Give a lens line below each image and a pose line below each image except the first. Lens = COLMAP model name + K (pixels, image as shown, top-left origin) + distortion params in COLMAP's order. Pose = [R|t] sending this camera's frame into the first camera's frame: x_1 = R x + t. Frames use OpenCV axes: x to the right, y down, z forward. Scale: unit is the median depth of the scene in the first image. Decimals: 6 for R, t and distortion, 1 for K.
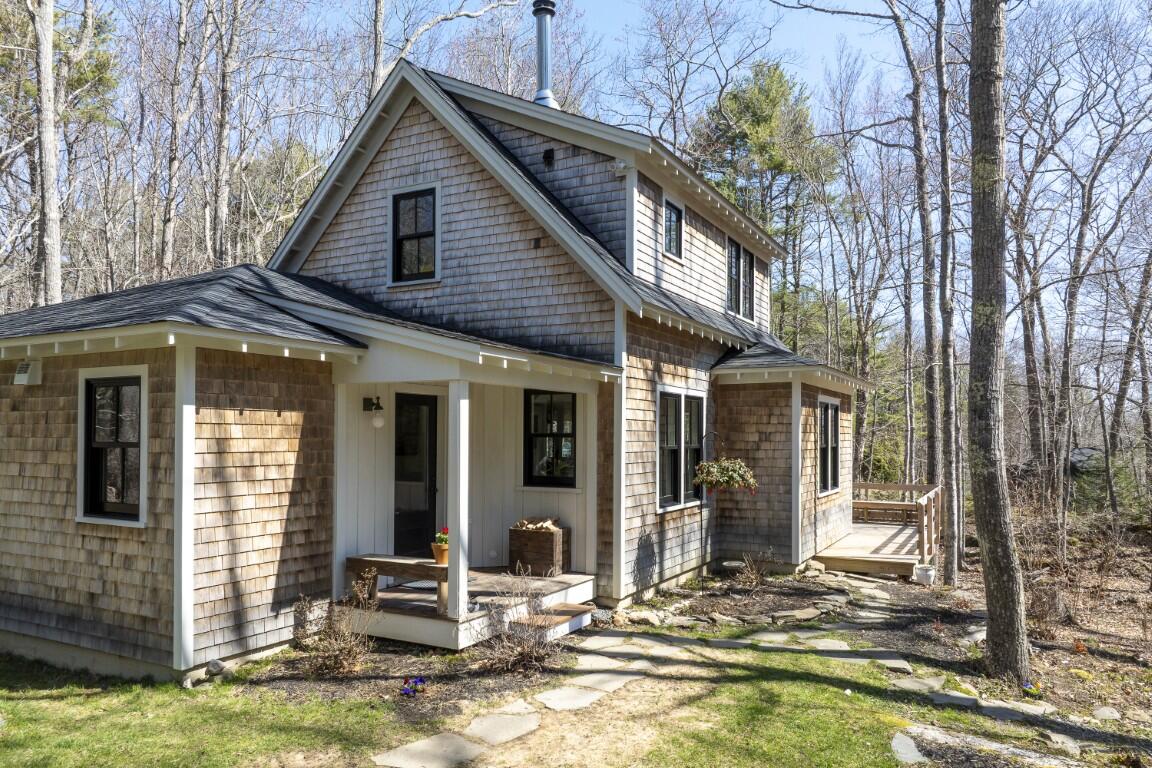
lens RADIAL K [[809.8, 0, 573.2], [0, 809.8, 420.8], [0, 0, 1]] dist [-0.001264, 0.006259]
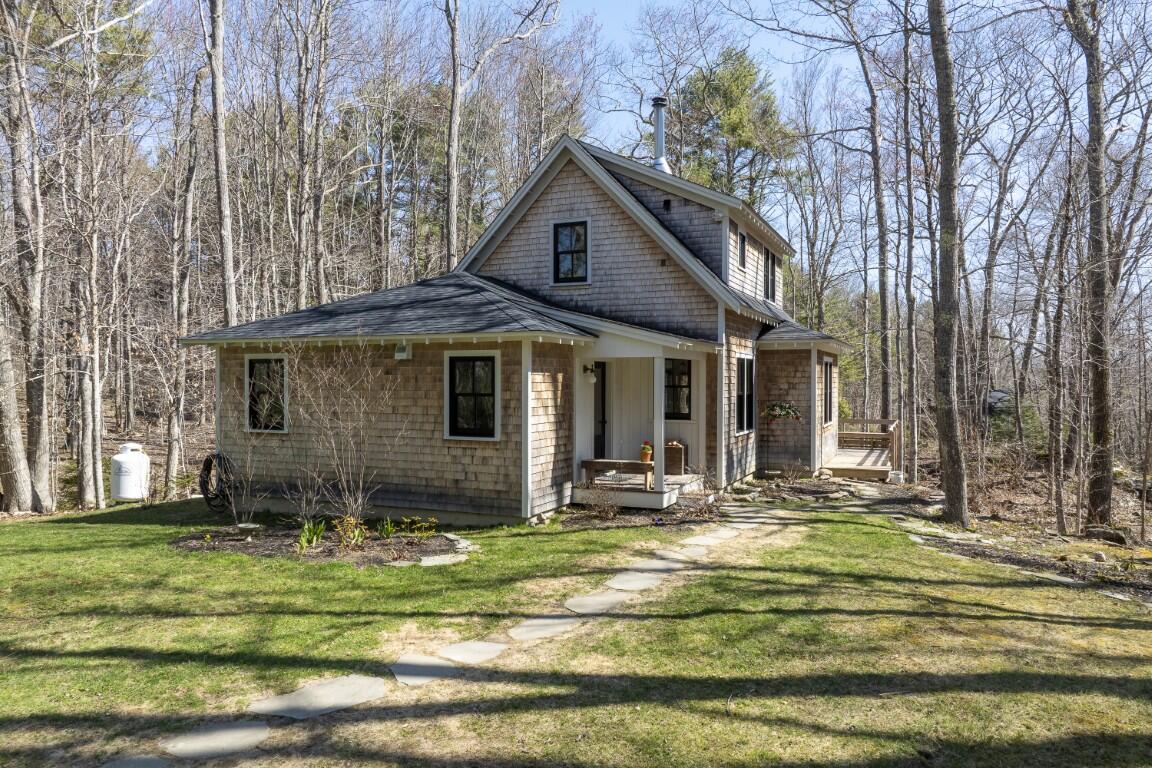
lens RADIAL K [[809.8, 0, 575.5], [0, 809.8, 383.4], [0, 0, 1]] dist [-0.001264, 0.006259]
pose [[0.996752, -0.003682, 0.080447, -0.299687], [0.001725, 0.999701, 0.024390, -0.023227], [-0.080513, -0.024172, 0.996460, -0.475825]]
